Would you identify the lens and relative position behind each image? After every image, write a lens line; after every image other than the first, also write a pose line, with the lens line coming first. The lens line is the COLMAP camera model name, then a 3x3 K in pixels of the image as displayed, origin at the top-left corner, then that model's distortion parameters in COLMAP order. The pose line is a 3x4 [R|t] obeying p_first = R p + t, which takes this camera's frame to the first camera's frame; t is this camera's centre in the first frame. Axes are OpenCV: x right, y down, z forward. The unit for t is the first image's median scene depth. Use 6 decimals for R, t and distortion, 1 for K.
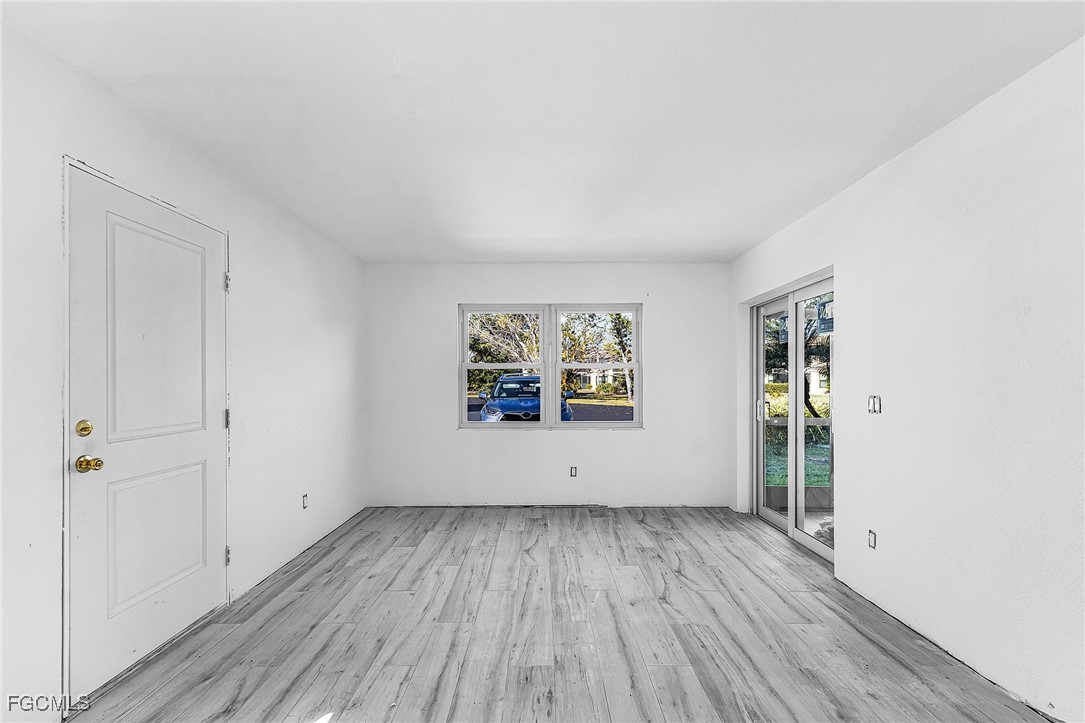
lens RADIAL K [[495.7, 0, 535.6], [0, 495.7, 379.7], [0, 0, 1]] dist [0.001299, 0.000213]
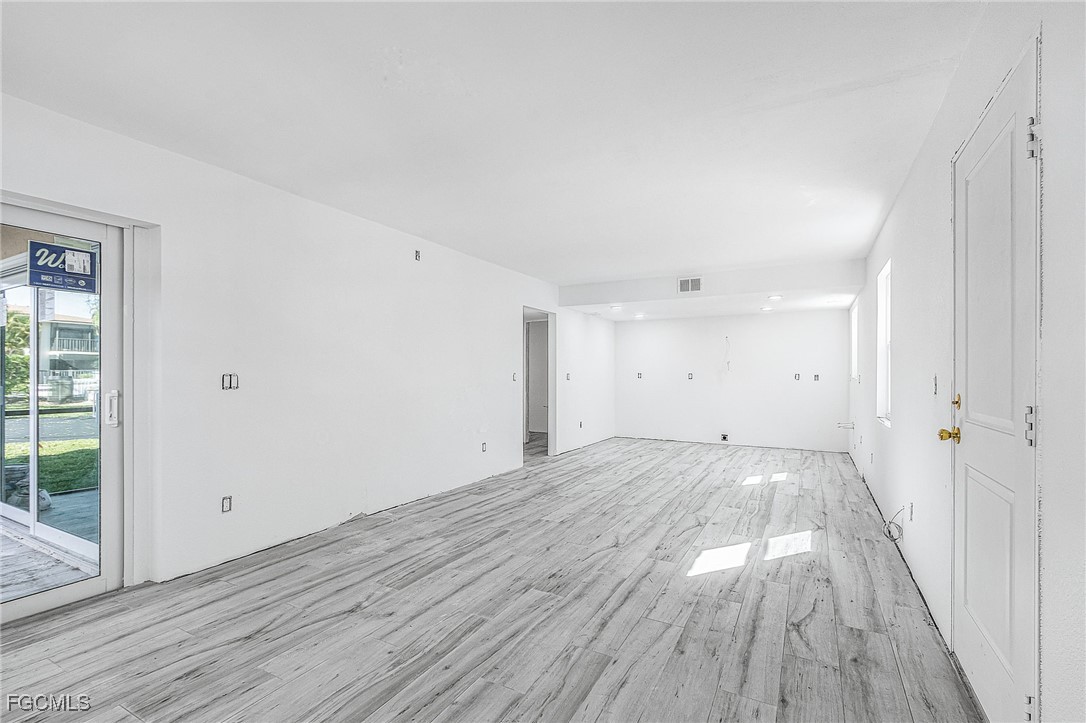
lens RADIAL K [[507.3, 0, 507.1], [0, 507.3, 375.9], [0, 0, 1]] dist [-0.001510, 0.000159]
pose [[-0.864259, -0.004296, 0.503029, -0.475915], [-0.004237, 0.999990, 0.001260, 0.035248], [-0.503029, -0.001042, -0.864269, 1.849220]]
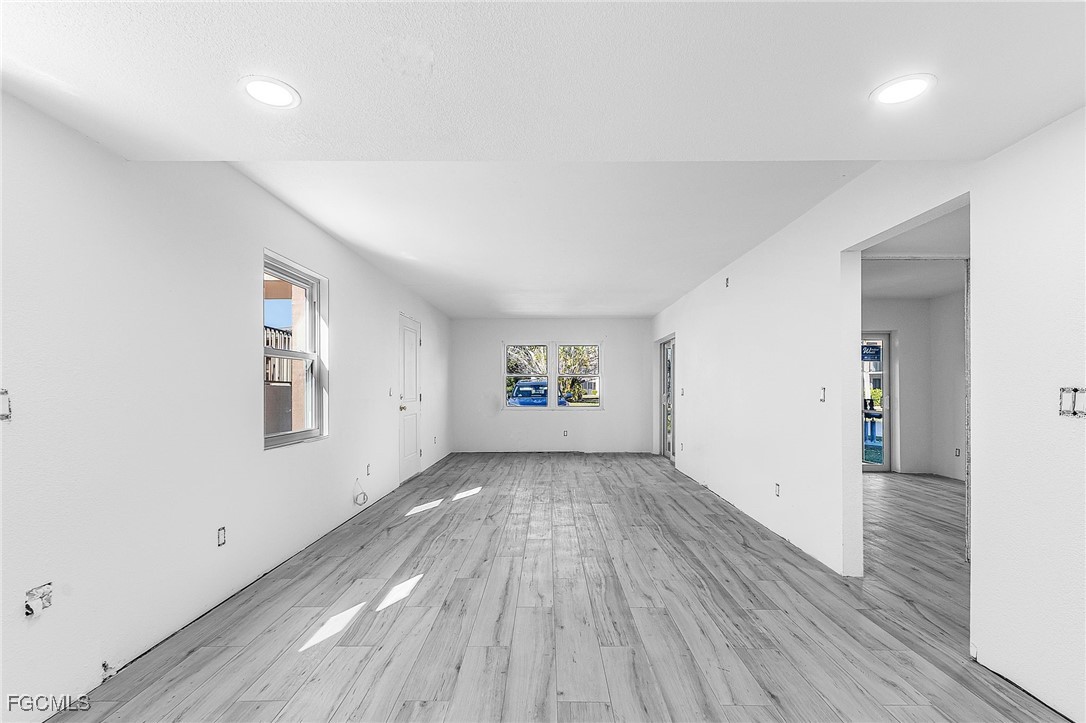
lens RADIAL K [[496.2, 0, 536.1], [0, 496.2, 379.7], [0, 0, 1]] dist [0.001299, 0.000213]
pose [[0.999899, -0.000064, -0.014214, -0.010636], [-0.000114, 0.999921, -0.012536, 0.021974], [0.014213, 0.012536, 0.999820, -1.627511]]
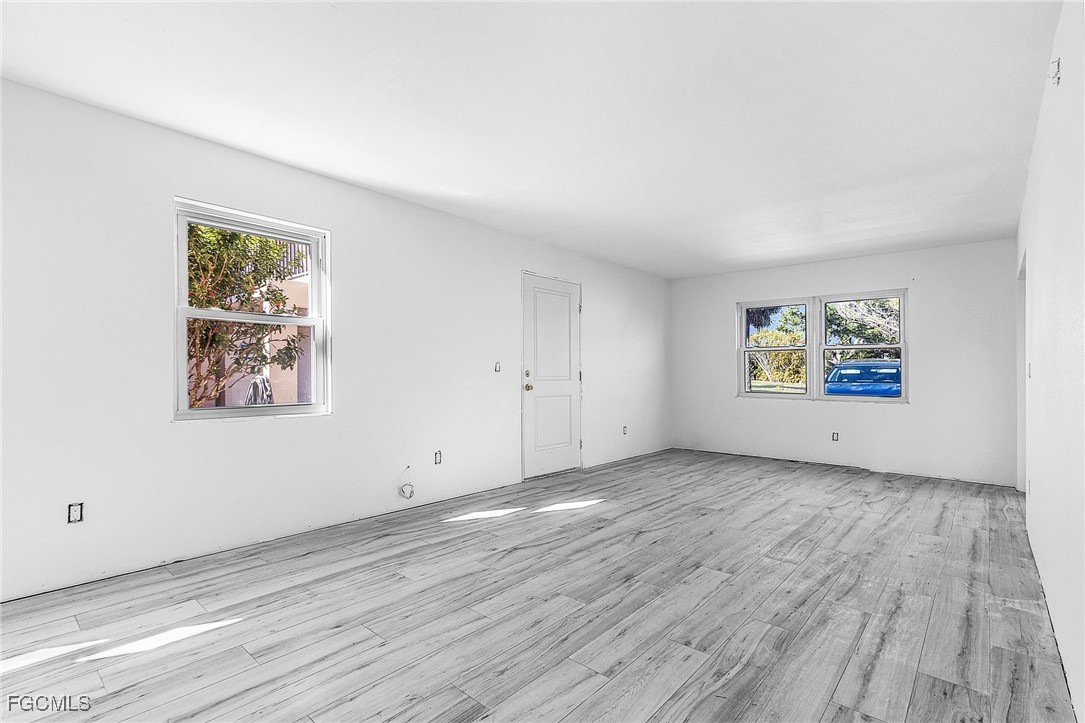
lens RADIAL K [[492.9, 0, 542.5], [0, 492.9, 361.5], [0, 0, 1]] dist [-0.000648, -0.000413]
pose [[0.754380, -0.007082, -0.656400, 0.641595], [-0.005432, 0.999840, -0.017030, 0.059919], [0.656416, 0.016413, 0.754221, -0.685569]]
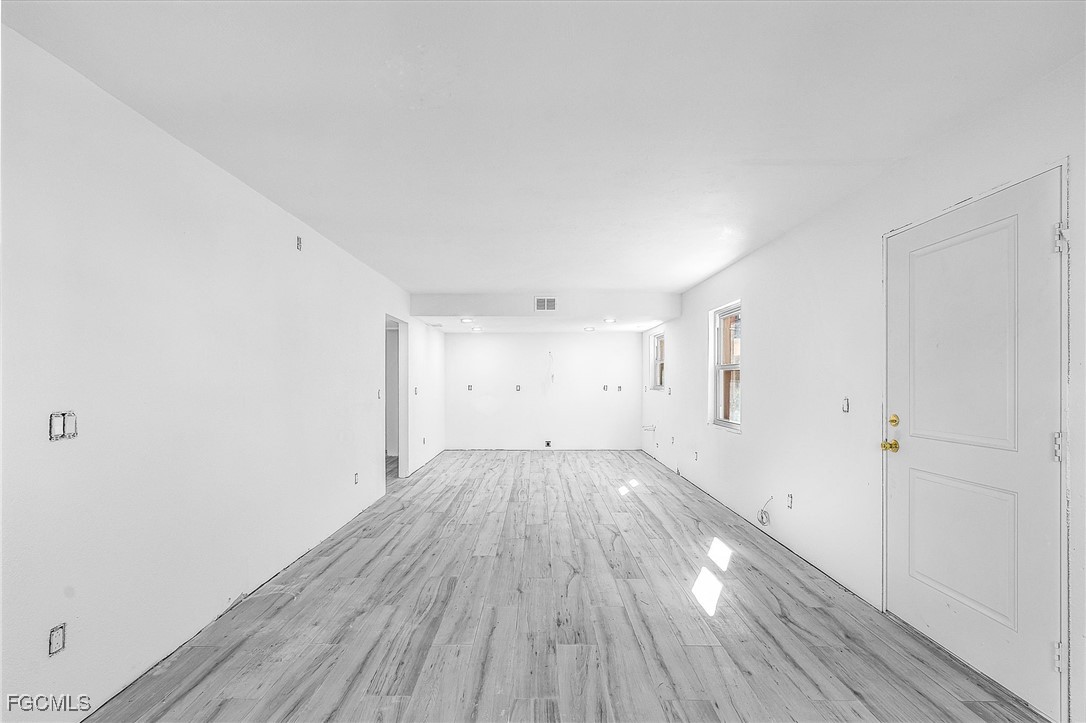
lens RADIAL K [[496.2, 0, 536.1], [0, 496.2, 379.7], [0, 0, 1]] dist [0.001299, 0.000213]
pose [[-0.999957, 0.001162, -0.009221, 0.079451], [0.001198, 0.999992, -0.003823, -0.008046], [0.009217, -0.003834, -0.999950, 1.827244]]
